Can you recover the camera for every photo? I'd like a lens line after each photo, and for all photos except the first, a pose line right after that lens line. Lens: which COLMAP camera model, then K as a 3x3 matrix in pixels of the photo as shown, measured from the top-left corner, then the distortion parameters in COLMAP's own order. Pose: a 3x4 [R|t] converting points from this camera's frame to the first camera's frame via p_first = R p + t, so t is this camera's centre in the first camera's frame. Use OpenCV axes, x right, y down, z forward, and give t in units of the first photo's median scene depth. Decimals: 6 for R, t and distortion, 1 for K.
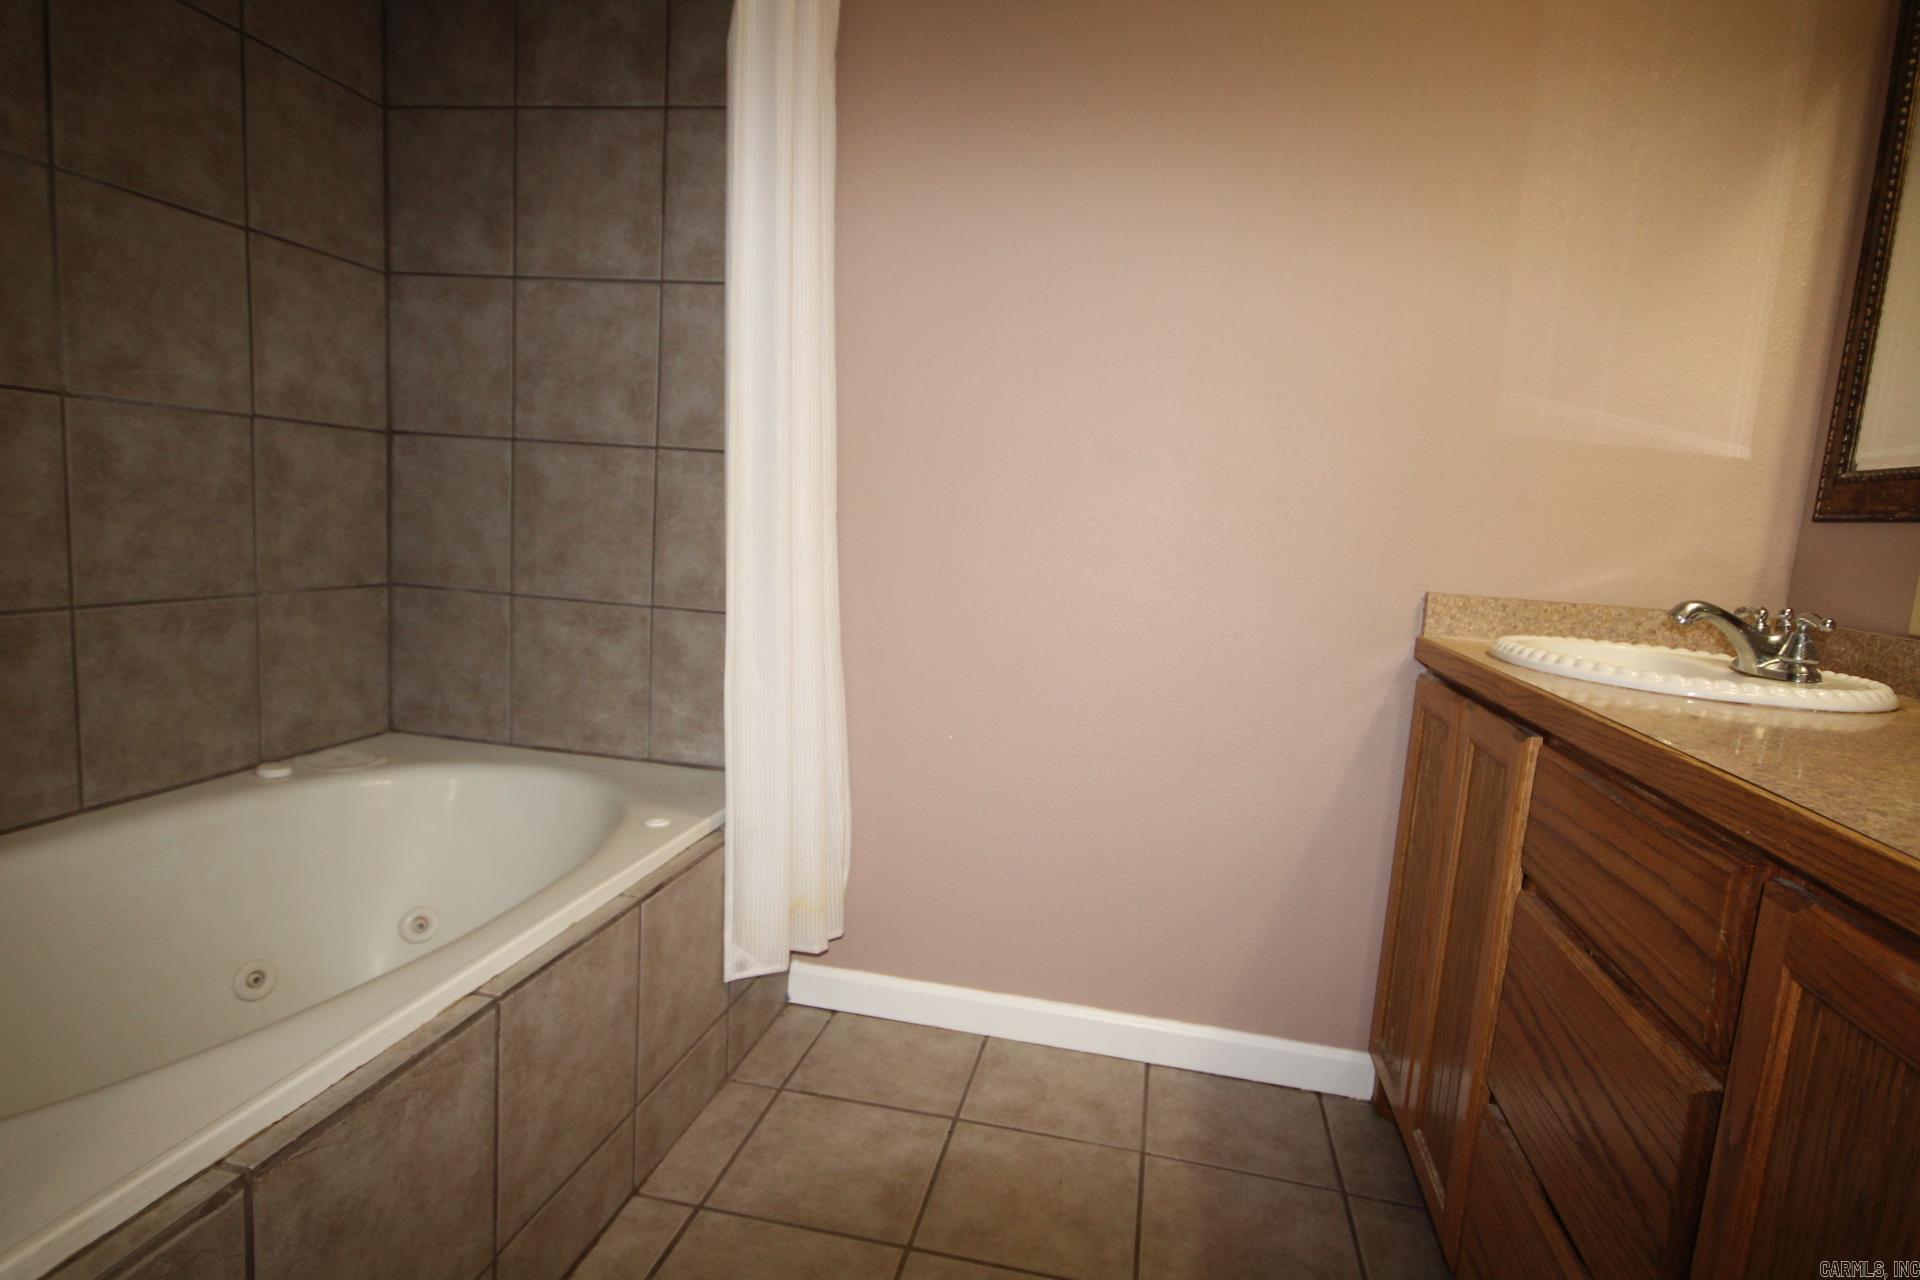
lens RADIAL K [[1005.9, 0, 951.6], [0, 1005.9, 644.0], [0, 0, 1]] dist [0.006332, 0.000207]
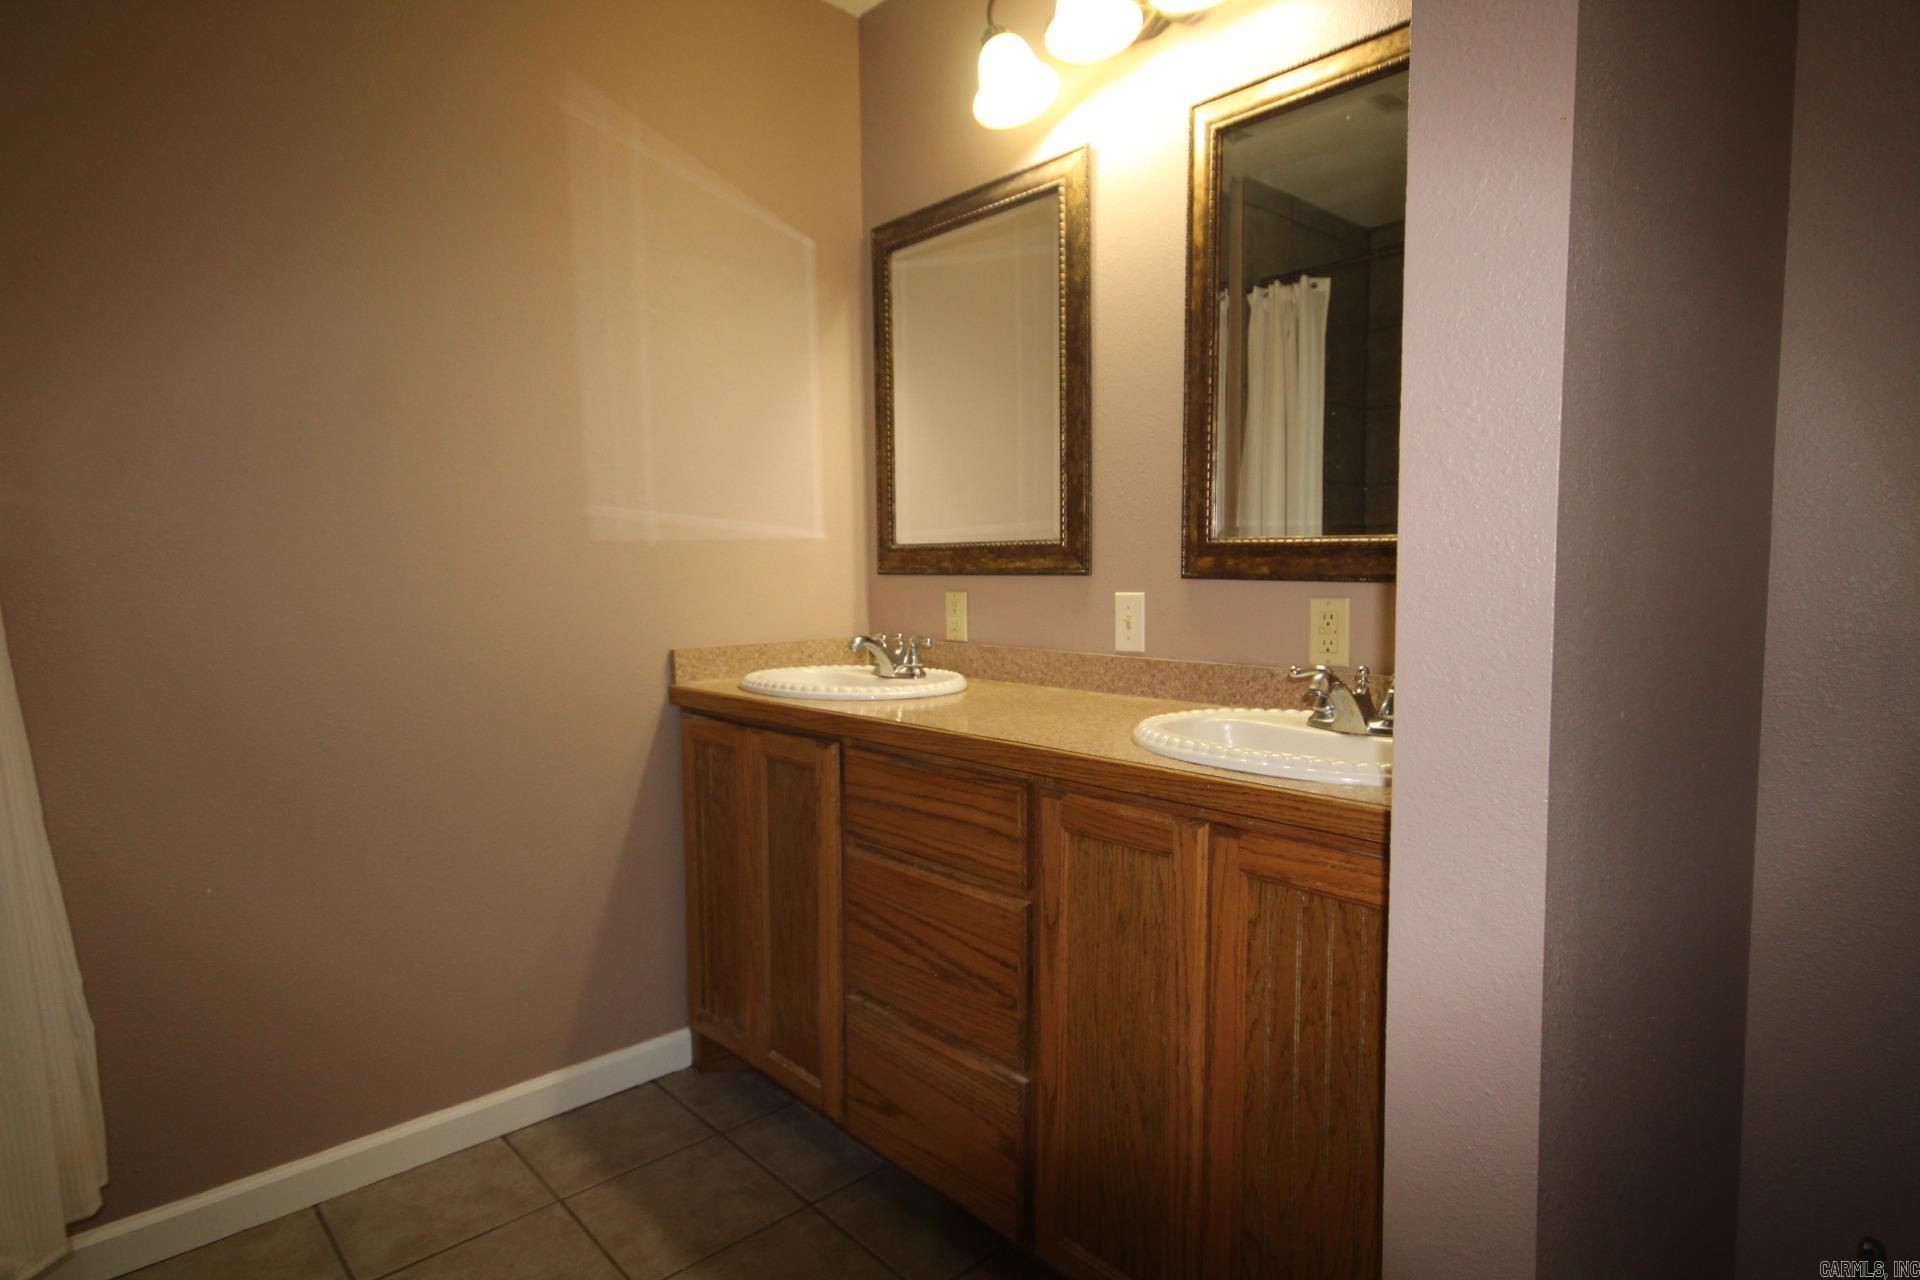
lens RADIAL K [[1005.9, 0, 951.6], [0, 1005.9, 644.0], [0, 0, 1]] dist [0.006332, 0.000207]
pose [[0.597084, -0.135743, 0.790610, -0.391249], [0.157205, 0.986268, 0.050612, -0.084145], [-0.786624, 0.094069, 0.610224, -0.053918]]
